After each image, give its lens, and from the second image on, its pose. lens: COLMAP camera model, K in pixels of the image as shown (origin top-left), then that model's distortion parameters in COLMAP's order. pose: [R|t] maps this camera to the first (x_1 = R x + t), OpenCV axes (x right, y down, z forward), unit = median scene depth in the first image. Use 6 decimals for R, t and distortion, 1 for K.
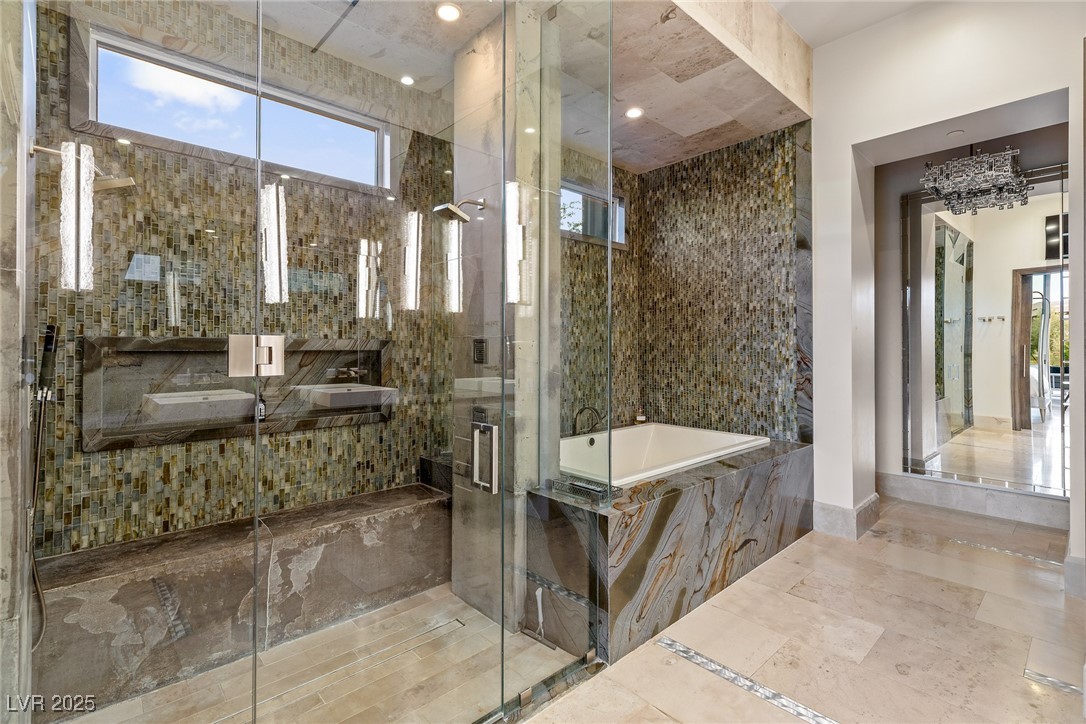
lens RADIAL K [[506.0, 0, 538.8], [0, 506.0, 345.7], [0, 0, 1]] dist [0.002648, 0.000253]
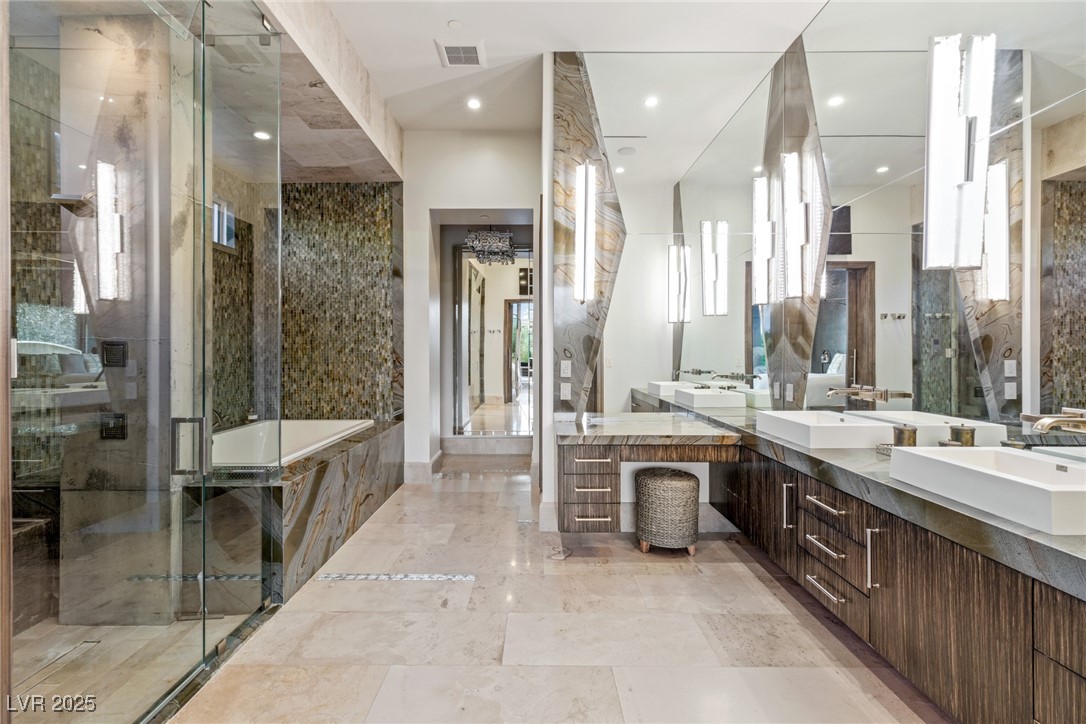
lens RADIAL K [[506.0, 0, 538.8], [0, 506.0, 345.7], [0, 0, 1]] dist [0.002648, 0.000253]
pose [[0.672537, 0.007678, 0.740024, -0.214401], [-0.004915, 0.999970, -0.005908, -0.002052], [-0.740048, 0.000336, 0.672554, -0.178688]]
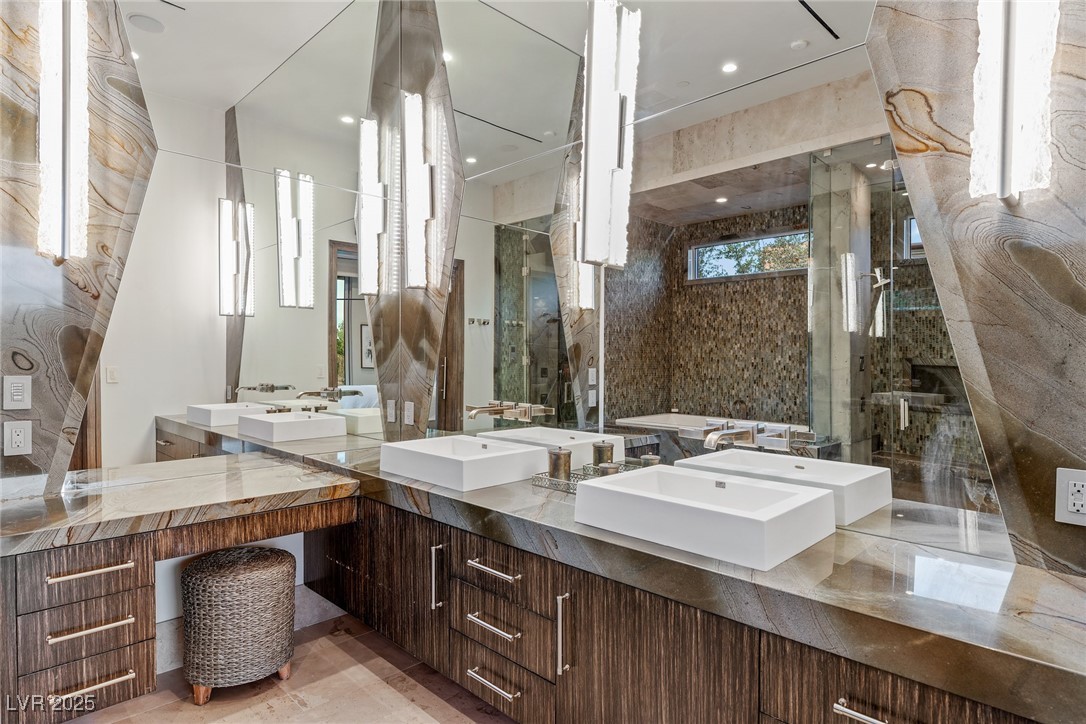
lens RADIAL K [[598.7, 0, 540.7], [0, 598.7, 373.1], [0, 0, 1]] dist [0.003072, 0.000228]
pose [[-0.037375, -0.023766, 0.999019, -0.069536], [-0.012031, 0.999655, 0.023331, -0.001288], [-0.999229, -0.011147, -0.037648, -0.056805]]
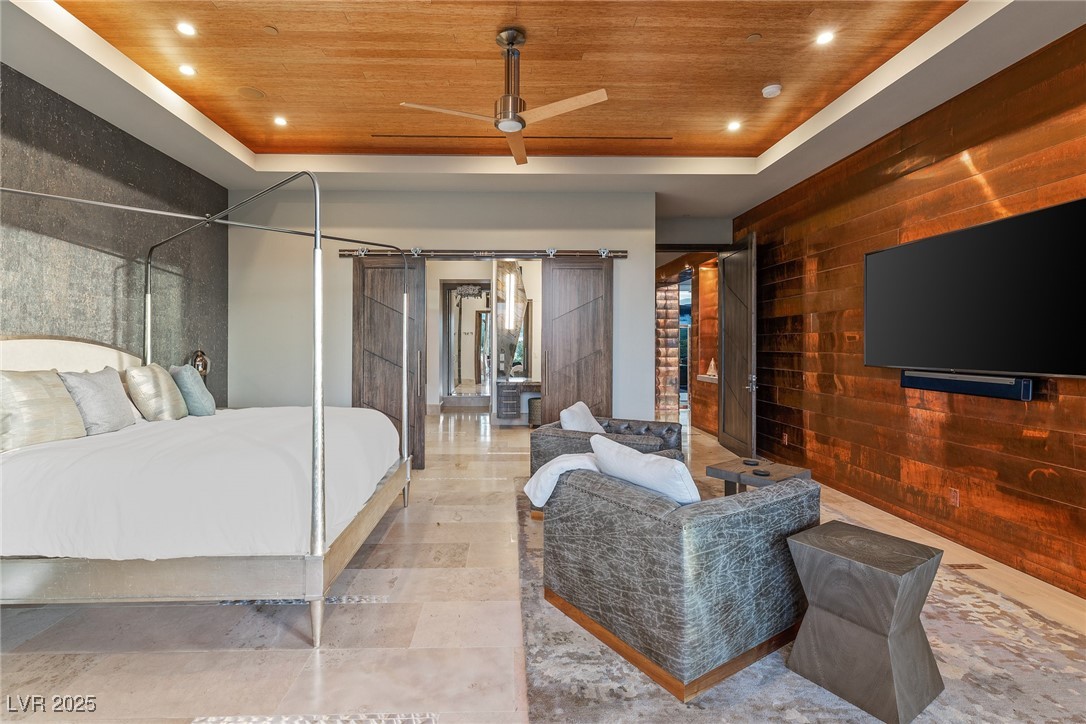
lens RADIAL K [[506.0, 0, 538.8], [0, 506.0, 345.7], [0, 0, 1]] dist [0.002648, 0.000253]
pose [[0.628777, -0.000419, 0.777586, -1.070108], [-0.007095, 0.999955, 0.006277, -0.030433], [-0.777554, -0.009464, 0.628746, -1.059659]]
